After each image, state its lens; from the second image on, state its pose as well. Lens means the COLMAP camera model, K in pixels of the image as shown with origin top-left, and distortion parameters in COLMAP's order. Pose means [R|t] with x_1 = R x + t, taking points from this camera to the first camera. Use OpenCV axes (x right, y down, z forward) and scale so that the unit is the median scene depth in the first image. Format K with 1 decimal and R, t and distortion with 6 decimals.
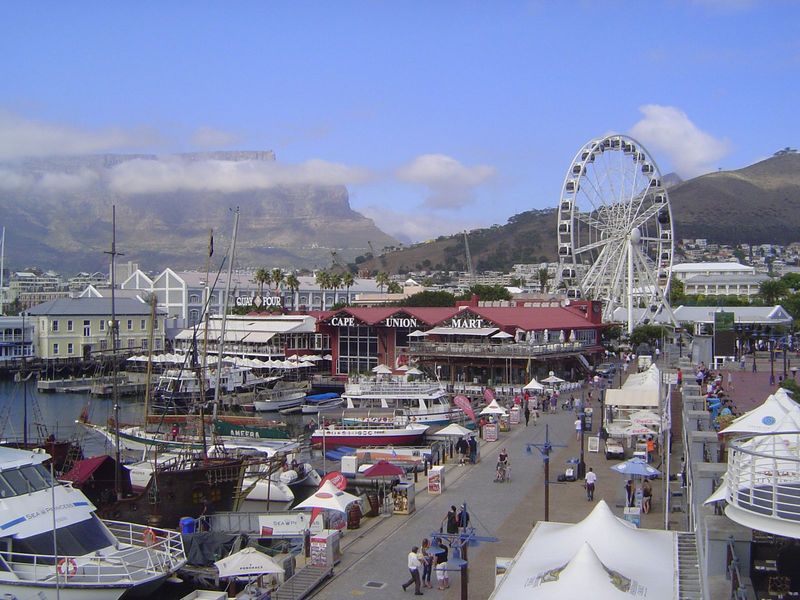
lens RADIAL K [[907.1, 0, 400.9], [0, 907.1, 300.5], [0, 0, 1]] dist [-0.128226, 0.000000]
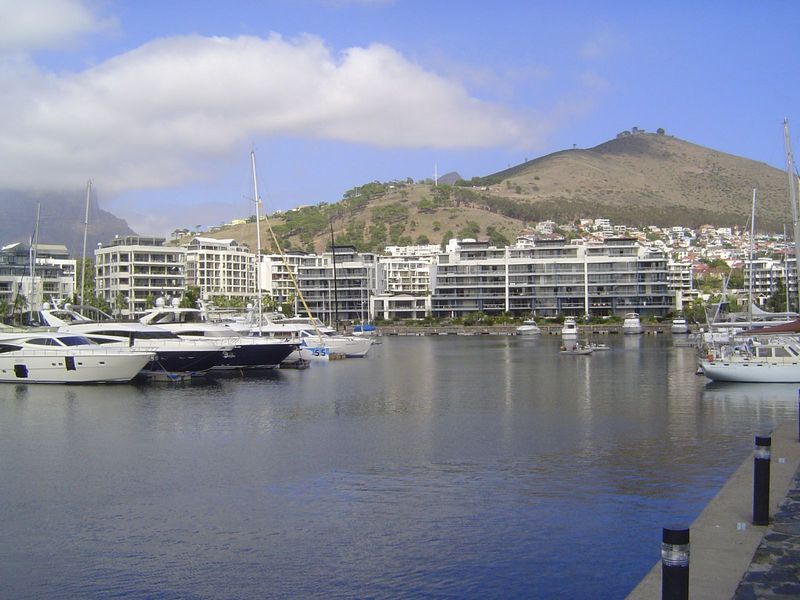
lens RADIAL K [[907.1, 0, 396.4], [0, 907.1, 298.3], [0, 0, 1]] dist [-0.128226, 0.000000]
pose [[0.962955, -0.009477, 0.269497, -0.041754], [0.013246, 0.999838, -0.012170, 0.006583], [-0.269338, 0.015289, 0.962924, 0.256819]]
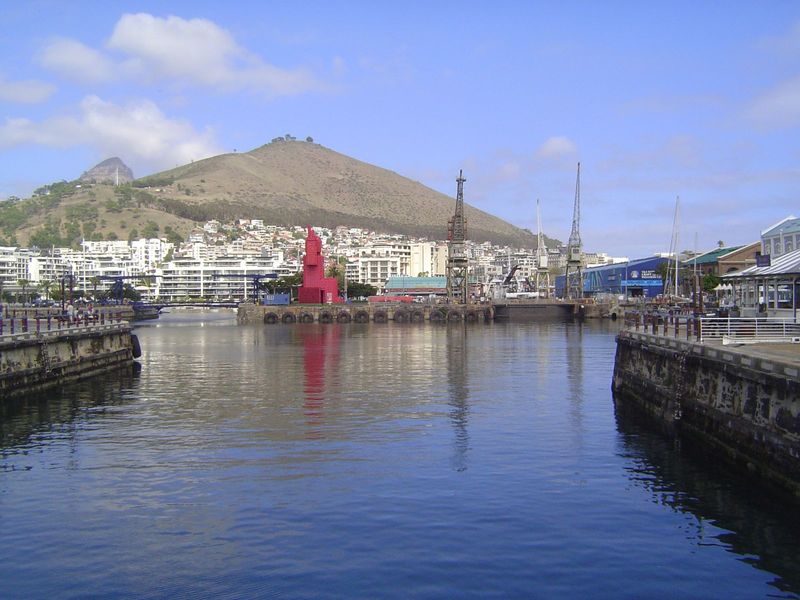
lens RADIAL K [[907.1, 0, 398.1], [0, 907.1, 302.9], [0, 0, 1]] dist [-0.128226, 0.000000]
pose [[0.795681, -0.015431, 0.605520, -0.112523], [0.007233, 0.999846, 0.015975, 0.005101], [-0.605673, -0.008331, 0.795670, 0.123147]]
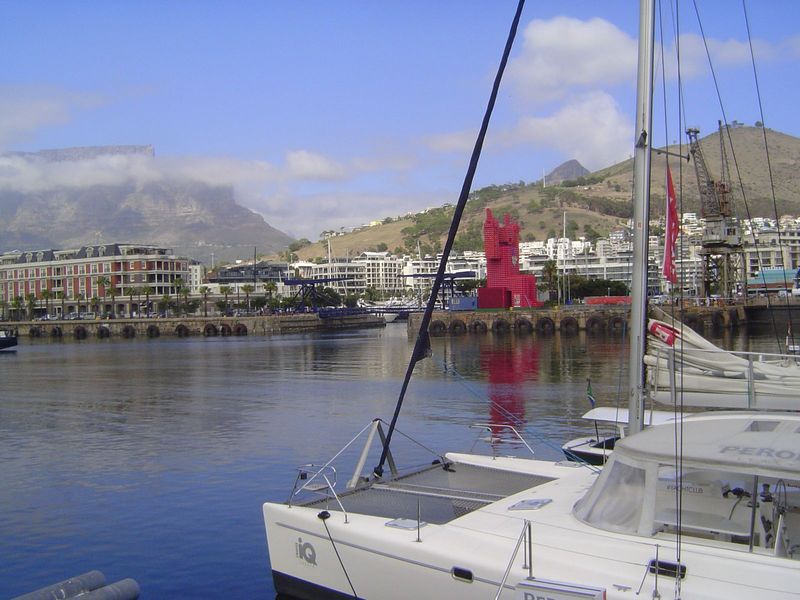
lens RADIAL K [[907.1, 0, 402.8], [0, 907.1, 300.4], [0, 0, 1]] dist [-0.128226, 0.000000]
pose [[0.989748, -0.031097, 0.139401, -0.064233], [0.030918, 0.999516, 0.003450, 0.005665], [-0.139441, 0.000896, 0.990230, 0.136991]]
